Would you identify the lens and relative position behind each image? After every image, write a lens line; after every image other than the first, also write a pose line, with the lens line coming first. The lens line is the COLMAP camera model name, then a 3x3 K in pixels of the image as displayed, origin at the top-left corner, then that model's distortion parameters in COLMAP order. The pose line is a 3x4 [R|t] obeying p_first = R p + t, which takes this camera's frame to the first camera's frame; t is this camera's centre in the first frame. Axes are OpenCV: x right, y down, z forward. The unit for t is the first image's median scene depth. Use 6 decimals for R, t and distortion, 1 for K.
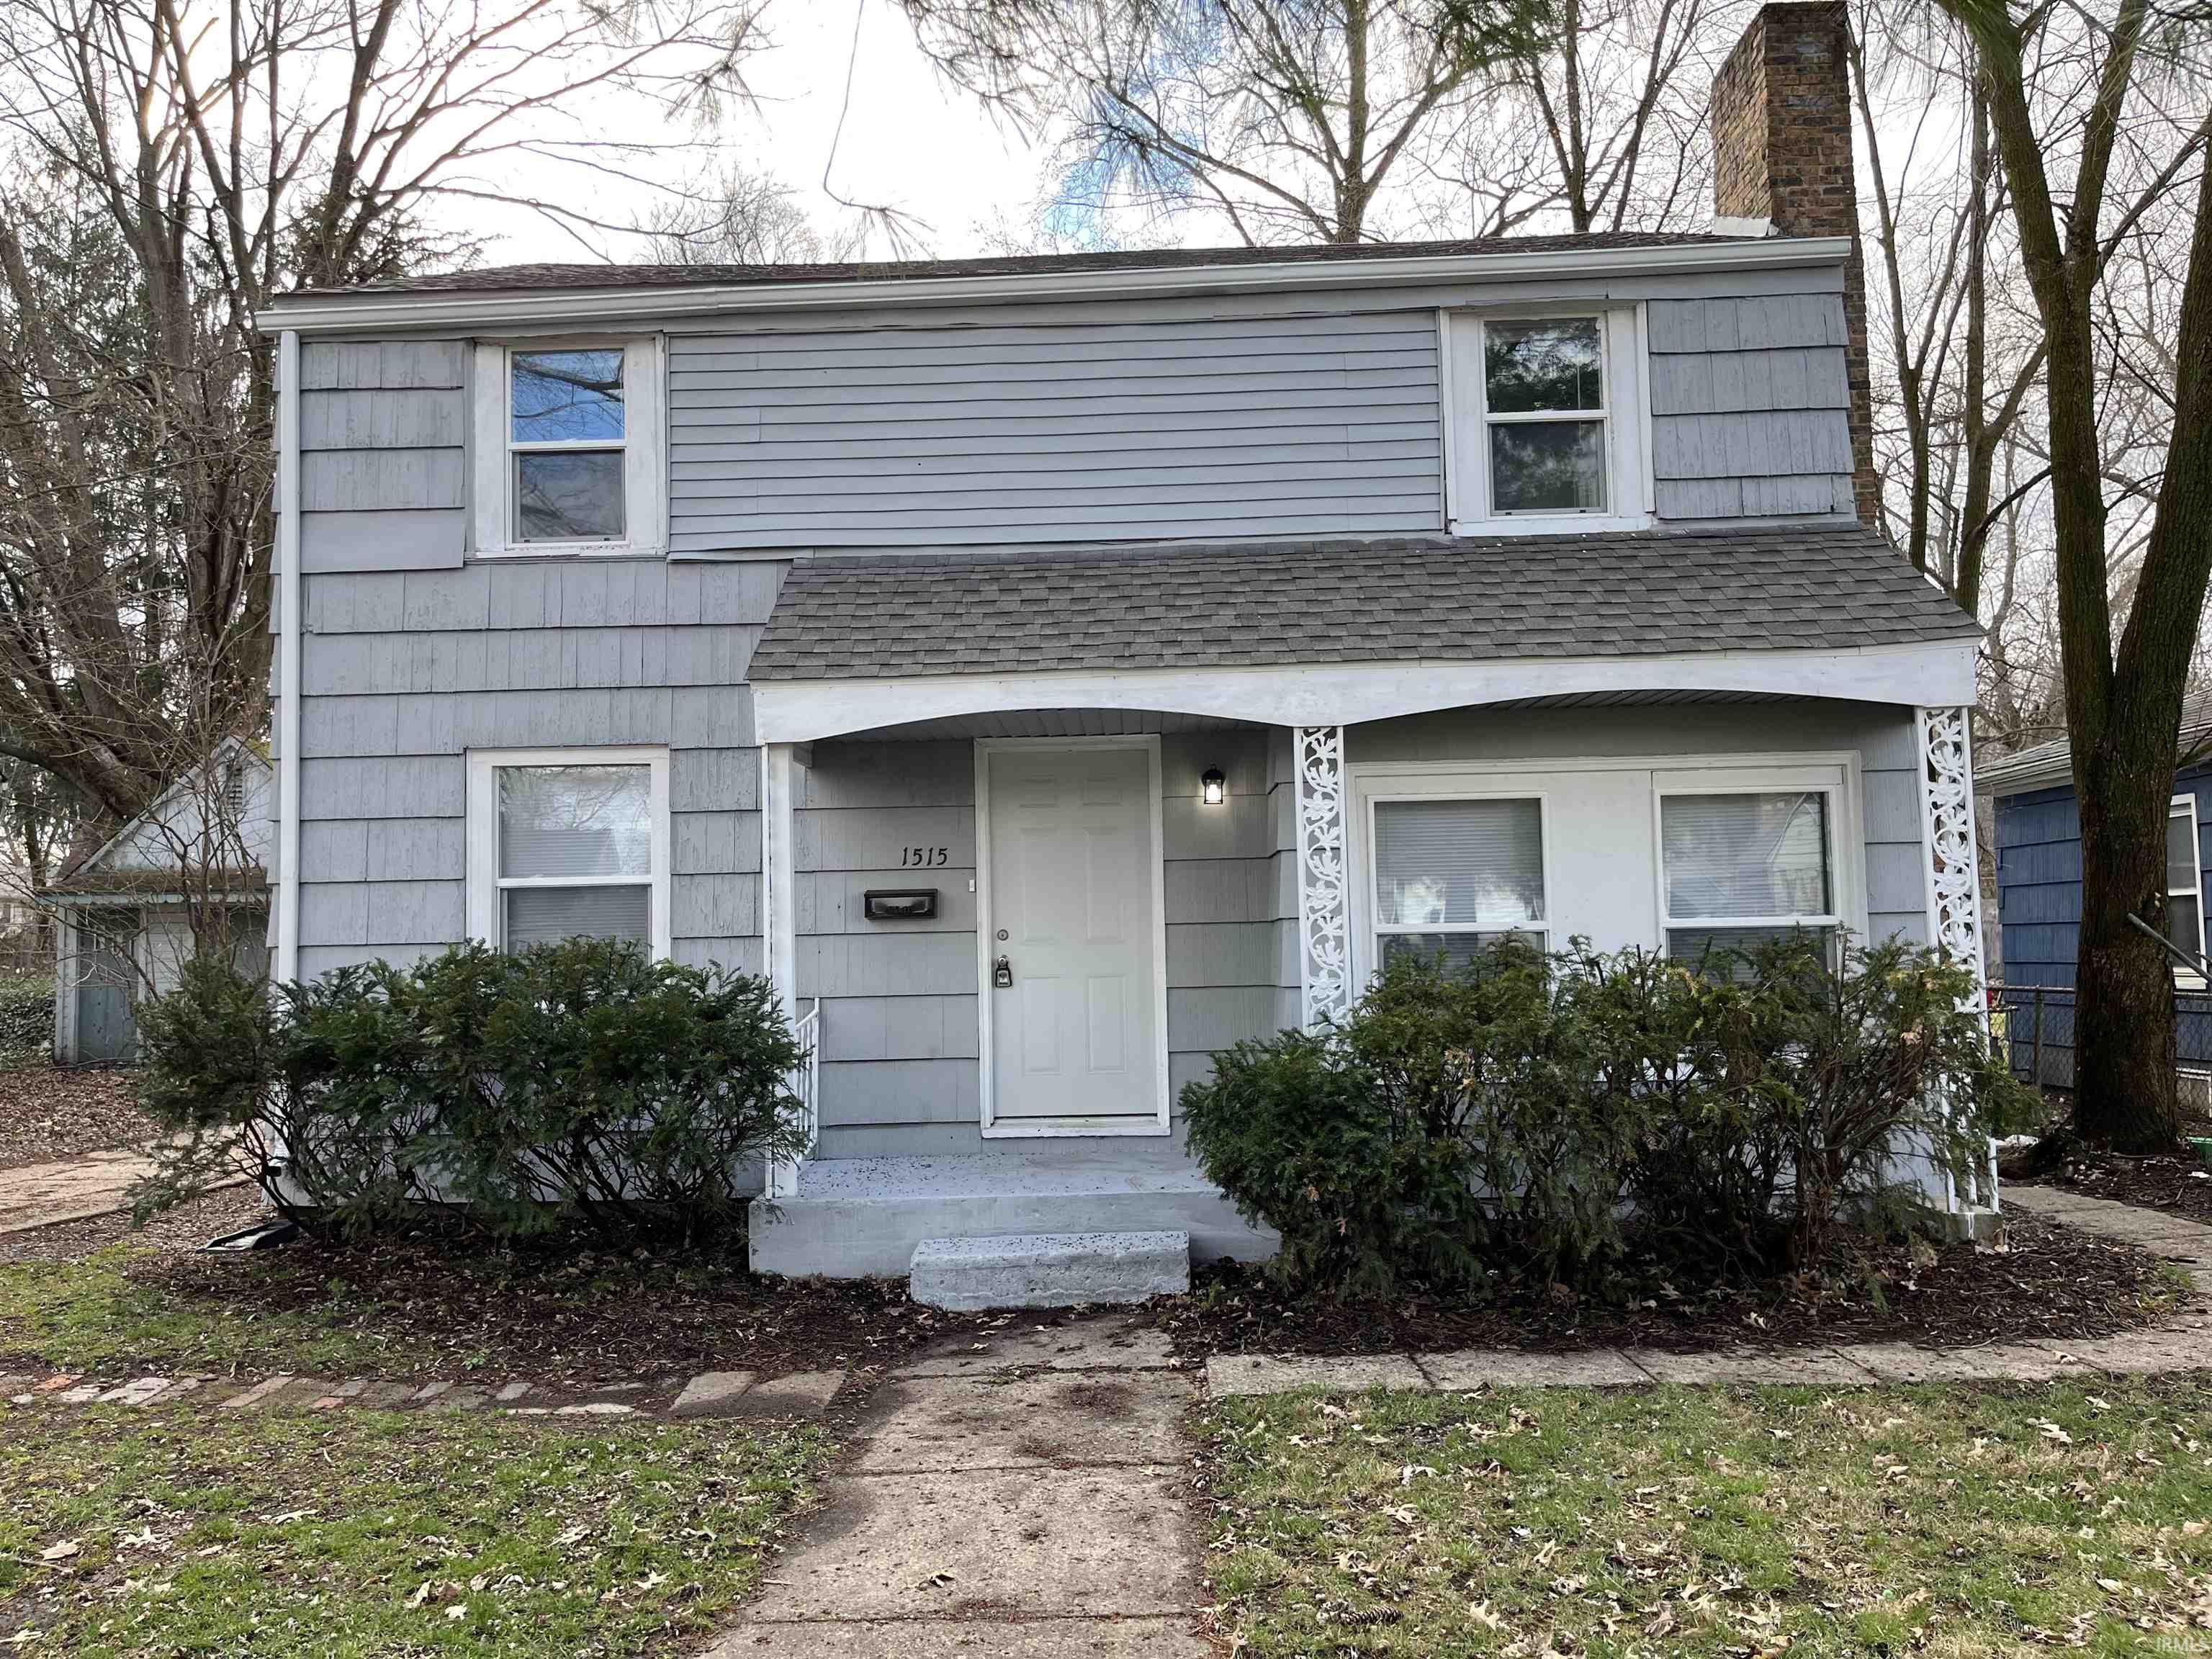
lens RADIAL K [[1643.9, 0, 1111.2], [0, 1643.9, 834.0], [0, 0, 1]] dist [0.035158, -0.004376]
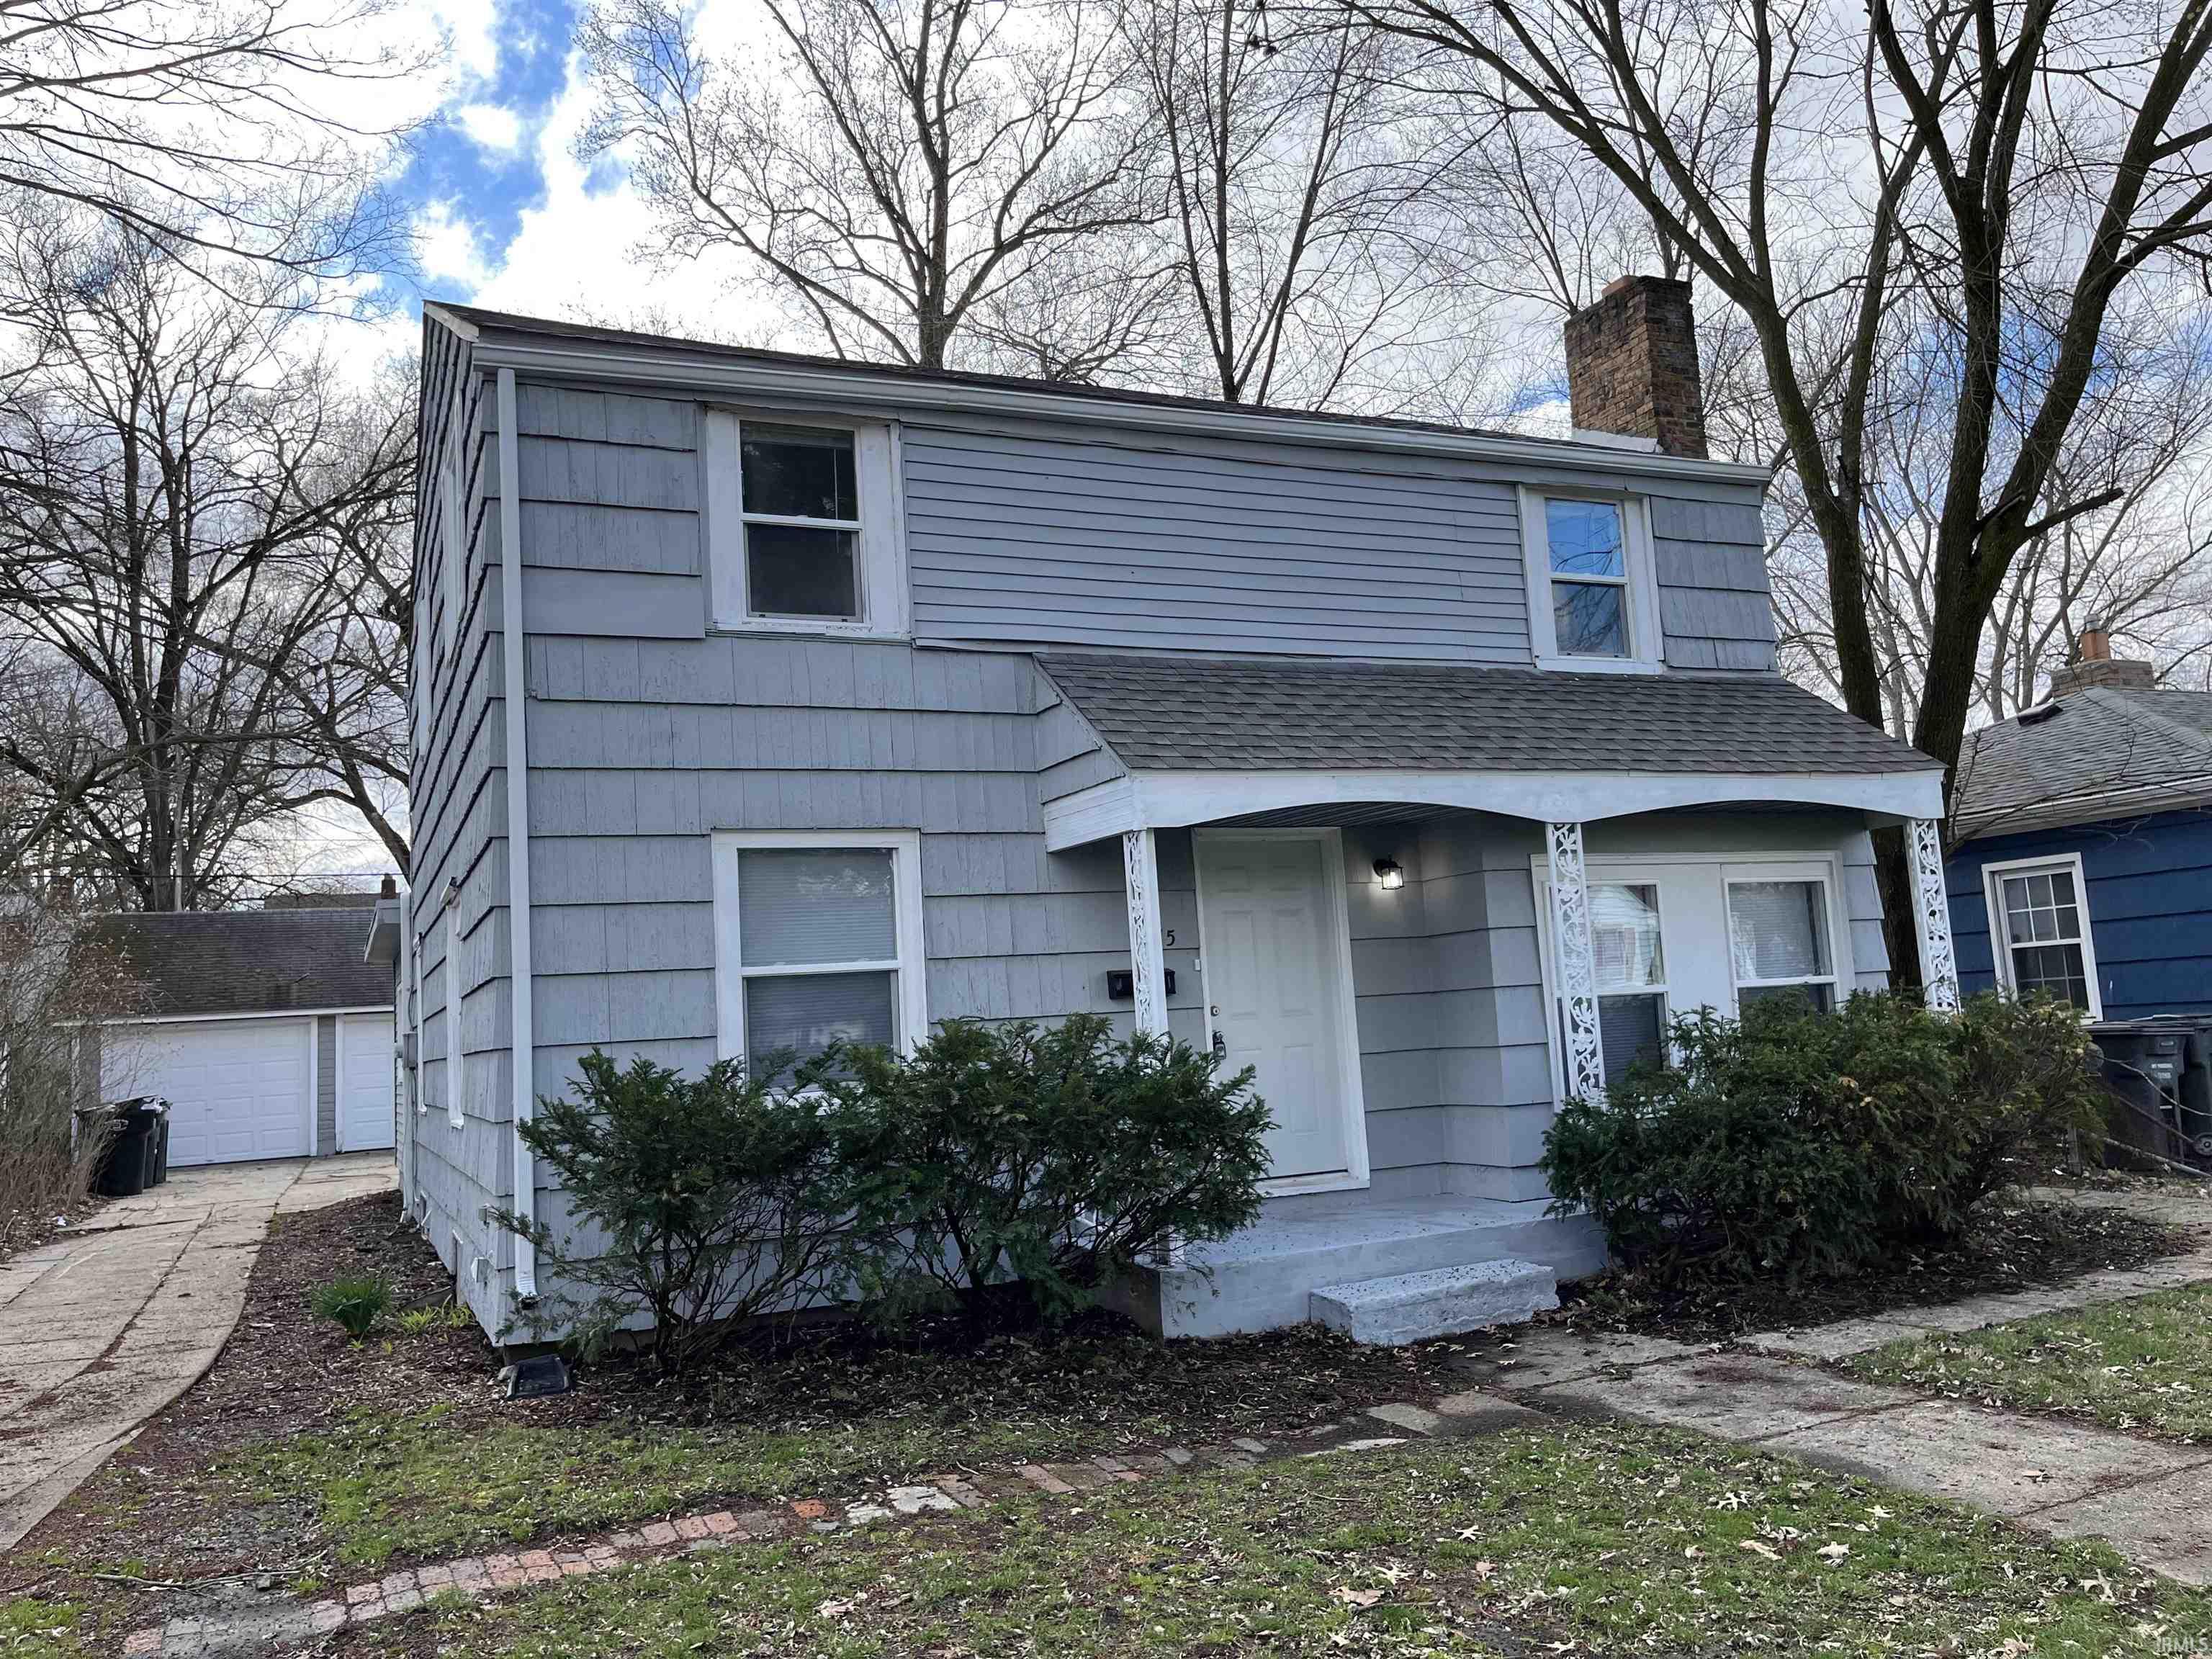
lens RADIAL K [[1643.9, 0, 1121.3], [0, 1643.9, 820.5], [0, 0, 1]] dist [0.035158, -0.004376]
pose [[0.897145, 0.020206, 0.441274, -0.595987], [0.010590, 0.997682, -0.067215, 0.008781], [-0.441610, 0.064974, 0.894851, 0.056334]]
